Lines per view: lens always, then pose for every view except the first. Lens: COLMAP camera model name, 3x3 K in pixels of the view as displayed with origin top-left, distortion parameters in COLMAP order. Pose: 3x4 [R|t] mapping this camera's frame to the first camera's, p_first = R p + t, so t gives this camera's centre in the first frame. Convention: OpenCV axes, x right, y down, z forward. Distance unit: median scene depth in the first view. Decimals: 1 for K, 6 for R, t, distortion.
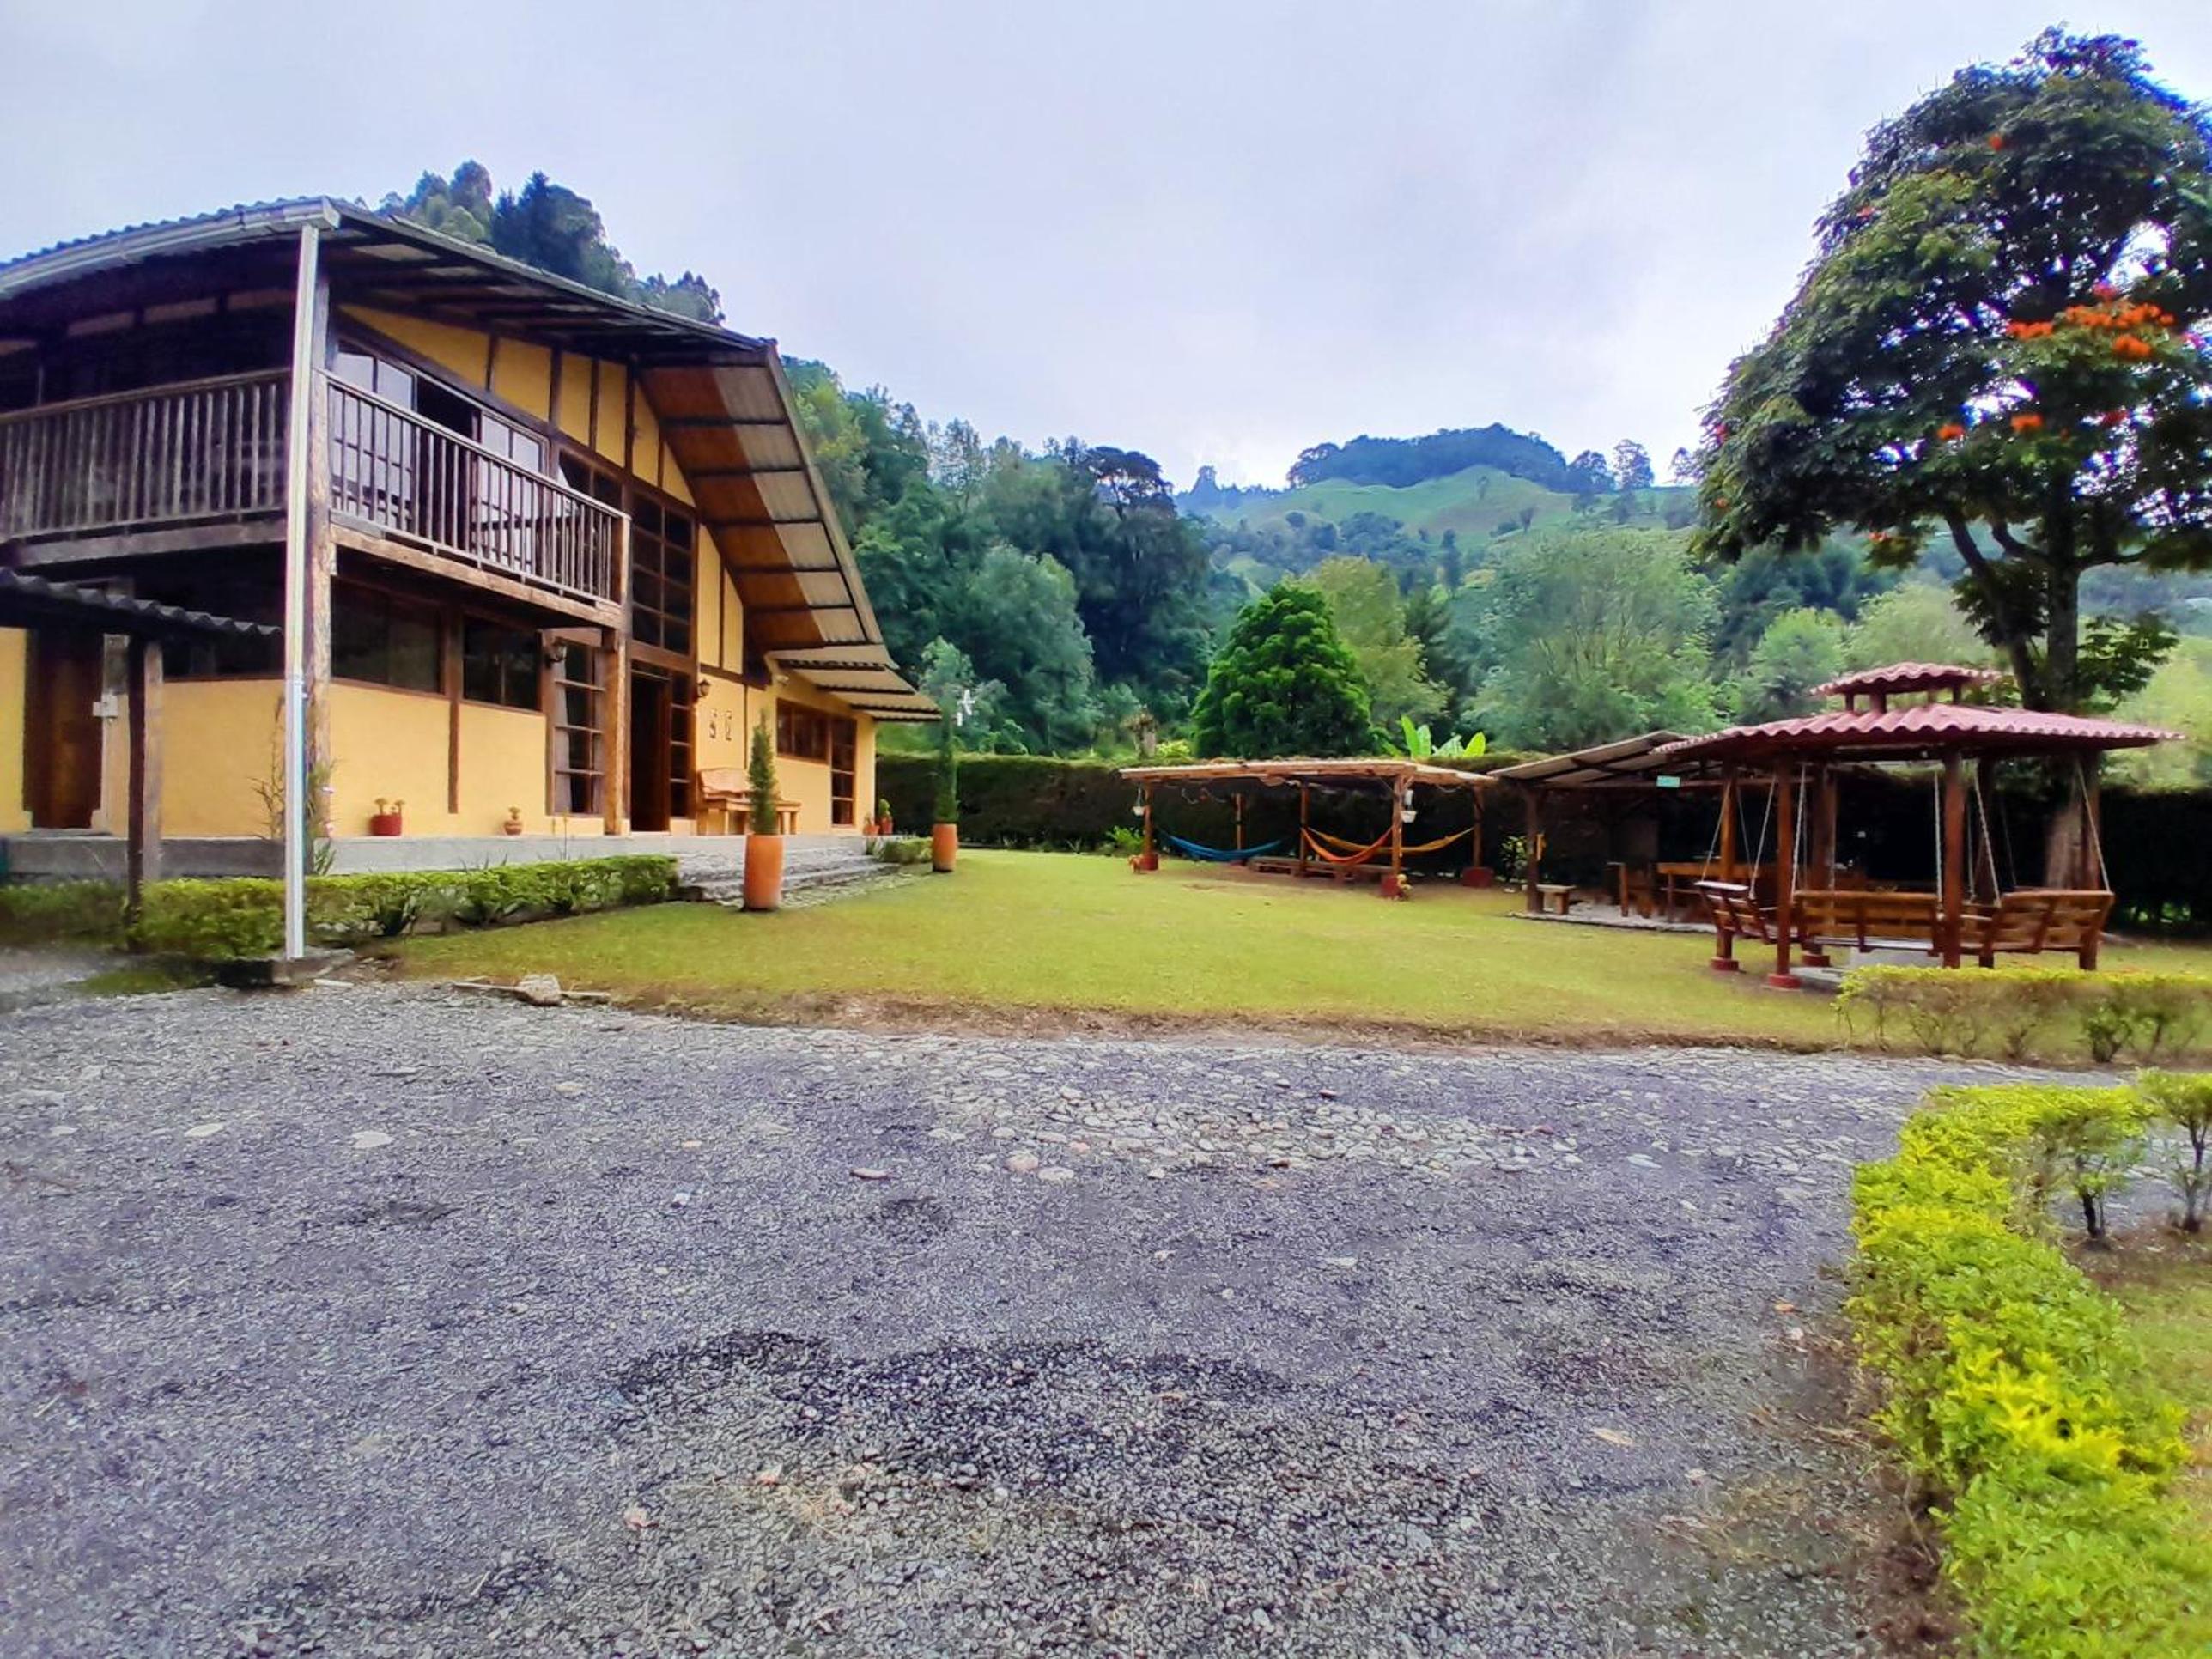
lens RADIAL K [[1104.2, 0, 1100.0], [0, 1104.2, 830.6], [0, 0, 1]] dist [0.002021, -0.040665]
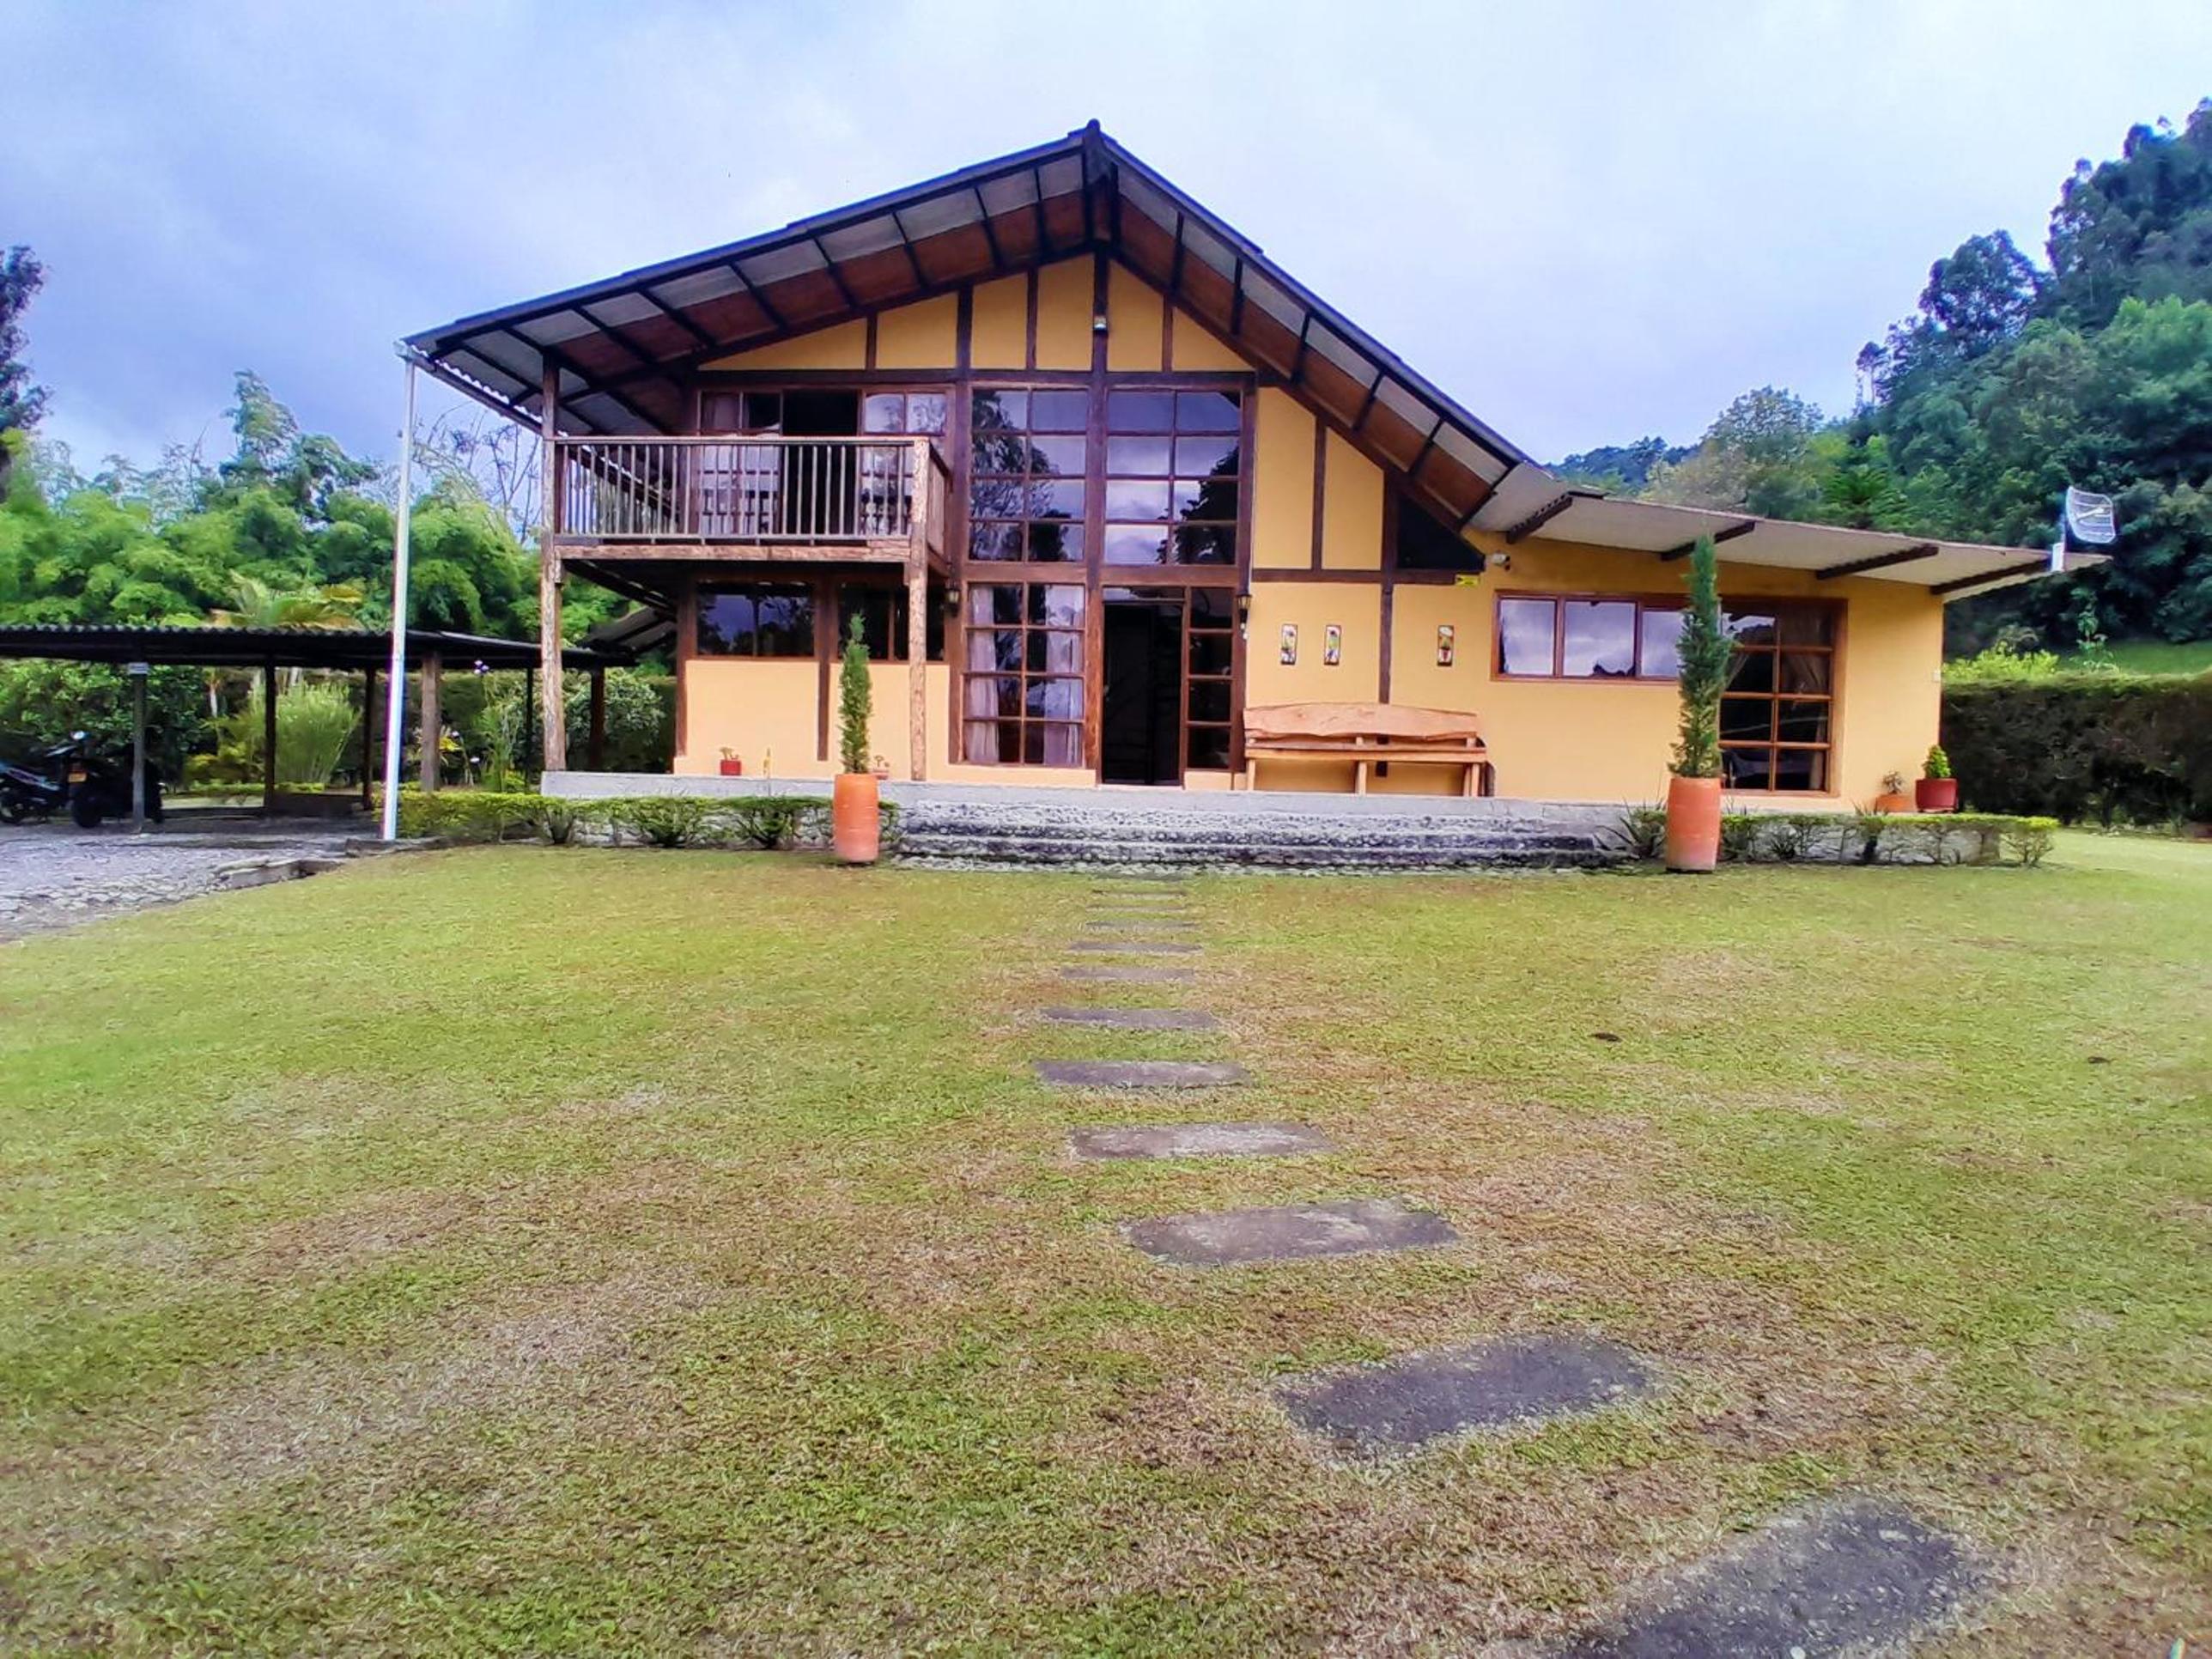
lens RADIAL K [[1108.0, 0, 1103.3], [0, 1108.0, 818.6], [0, 0, 1]] dist [-0.013918, -0.033308]
pose [[0.087113, 0.013070, -0.996113, 0.315189], [-0.027716, 0.999559, 0.010691, 0.012807], [0.995813, 0.026677, 0.087437, 0.662516]]
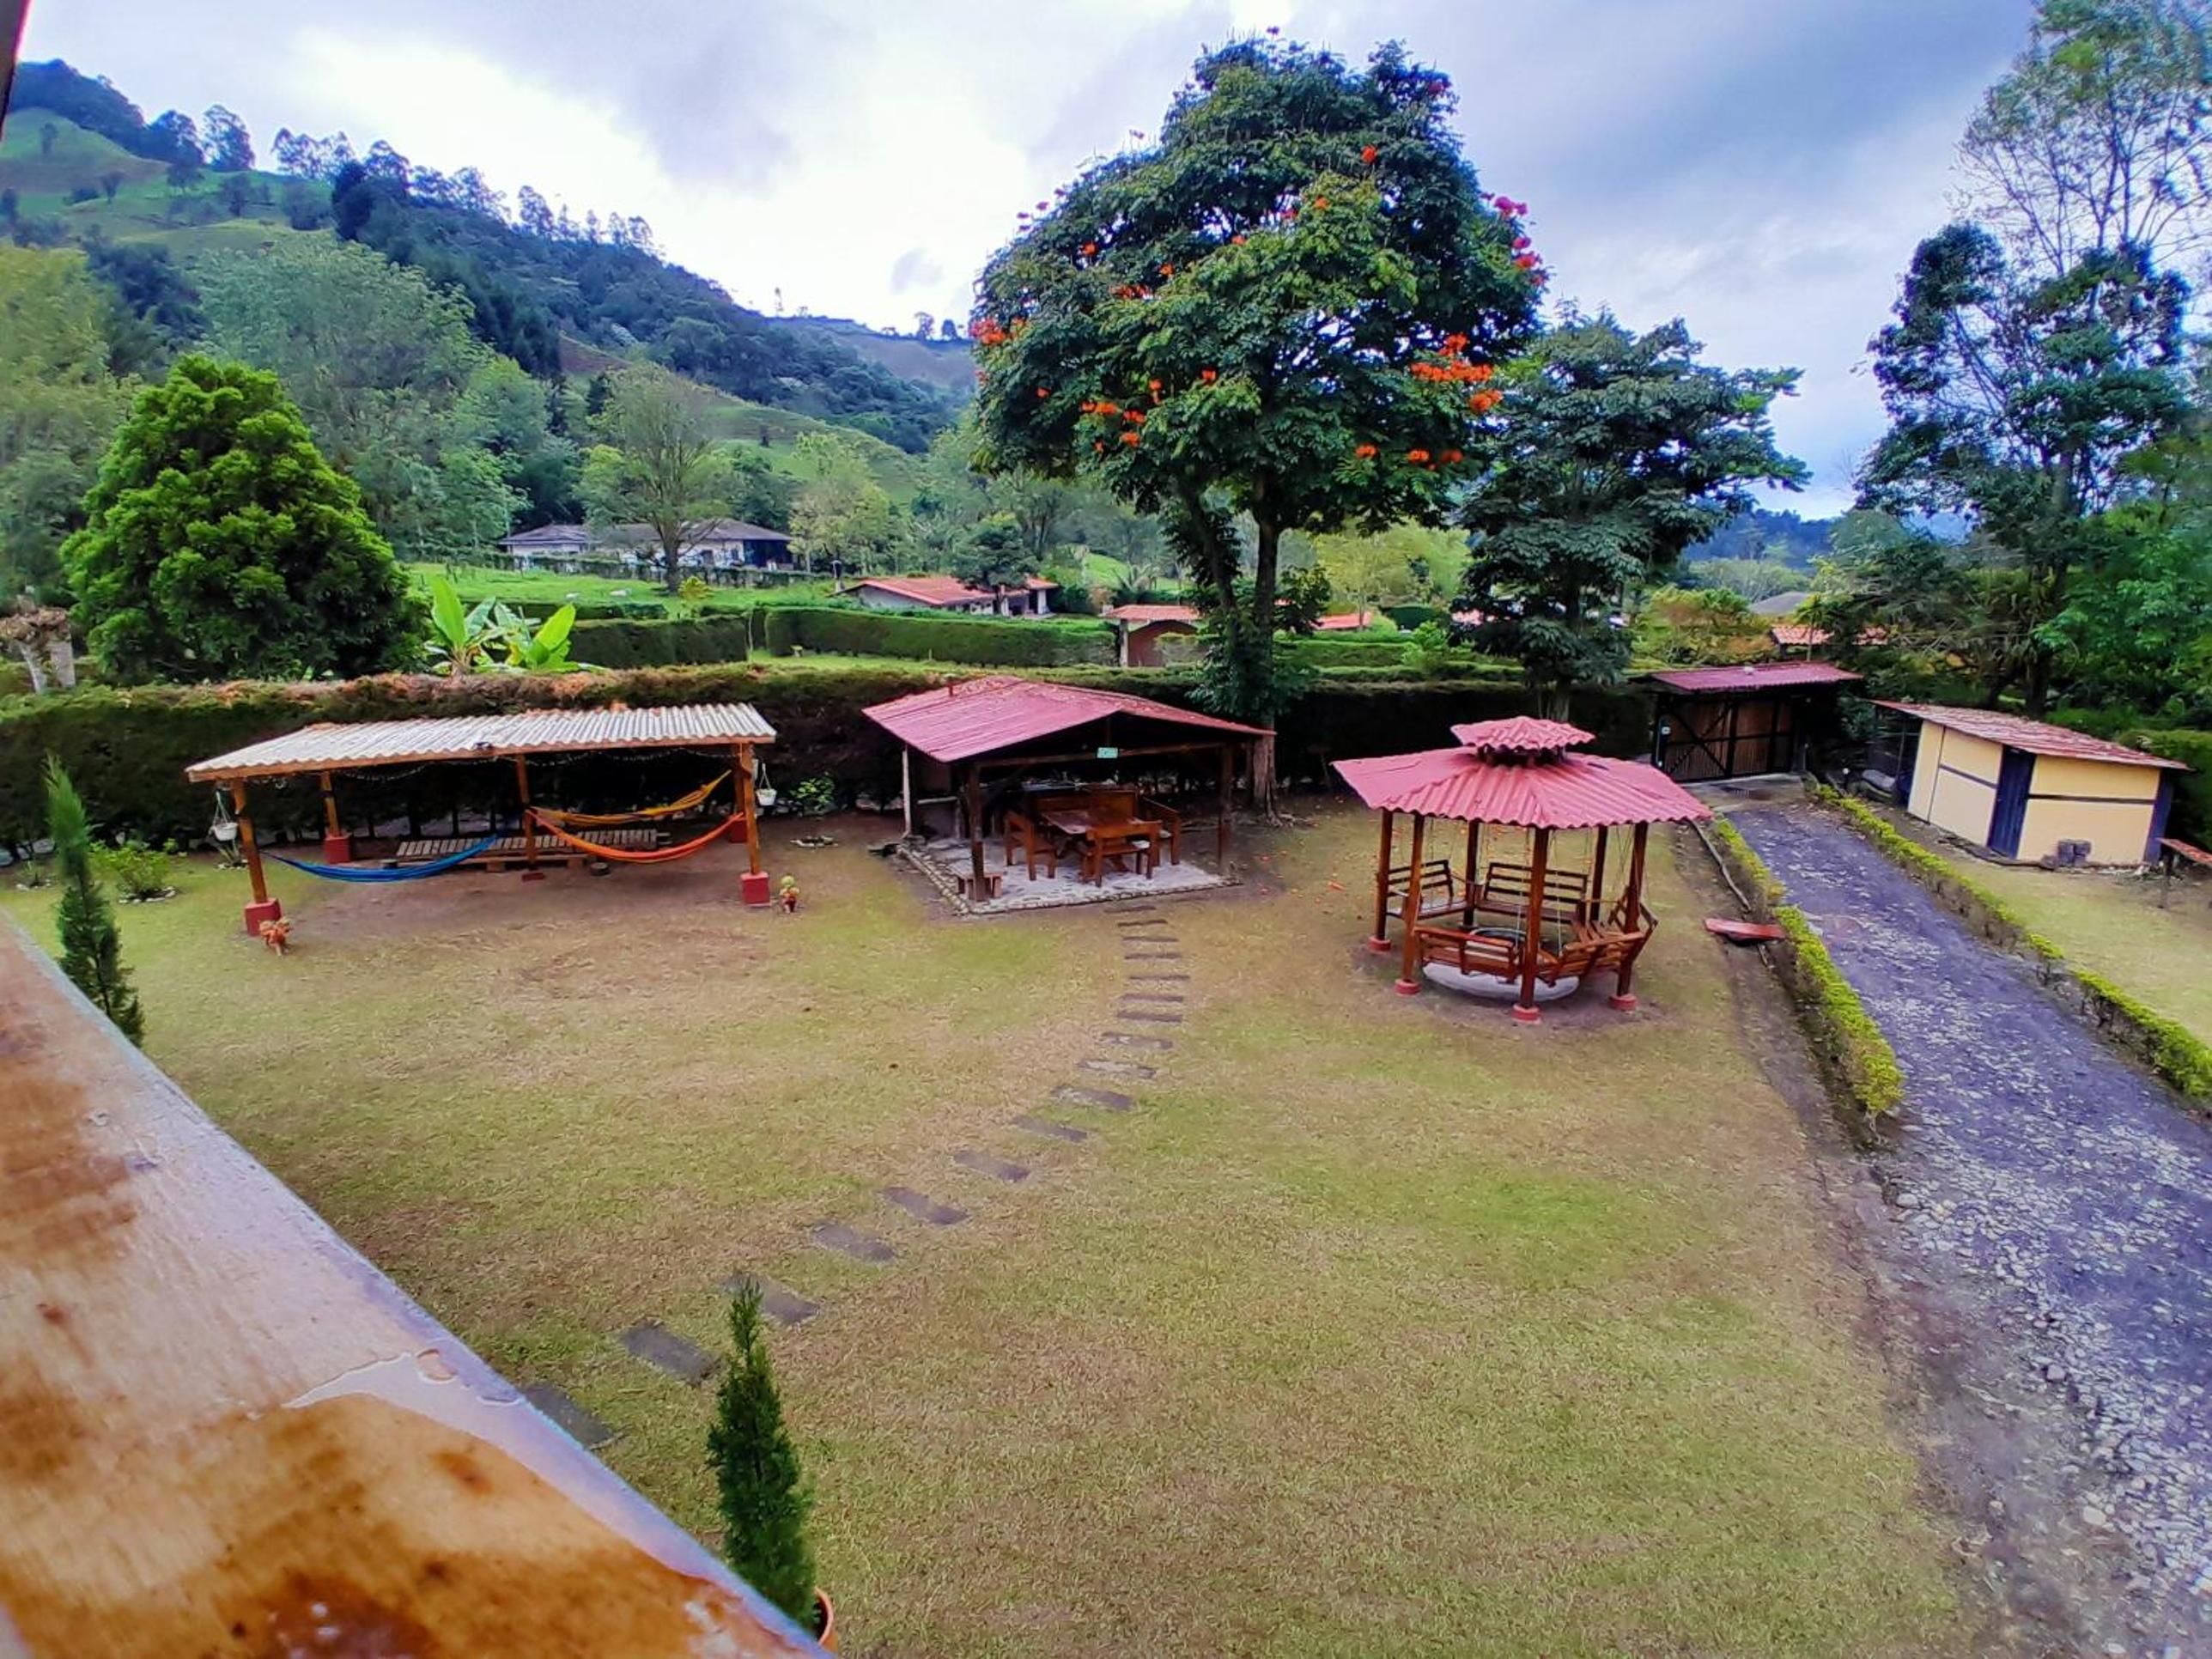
lens RADIAL K [[1106.6, 0, 1104.0], [0, 1106.6, 833.9], [0, 0, 1]] dist [-0.004838, -0.040930]
pose [[0.451395, -0.223291, 0.863935, -0.280043], [0.013403, 0.969773, 0.243642, -0.169991], [-0.892223, -0.098400, 0.440743, 0.448738]]
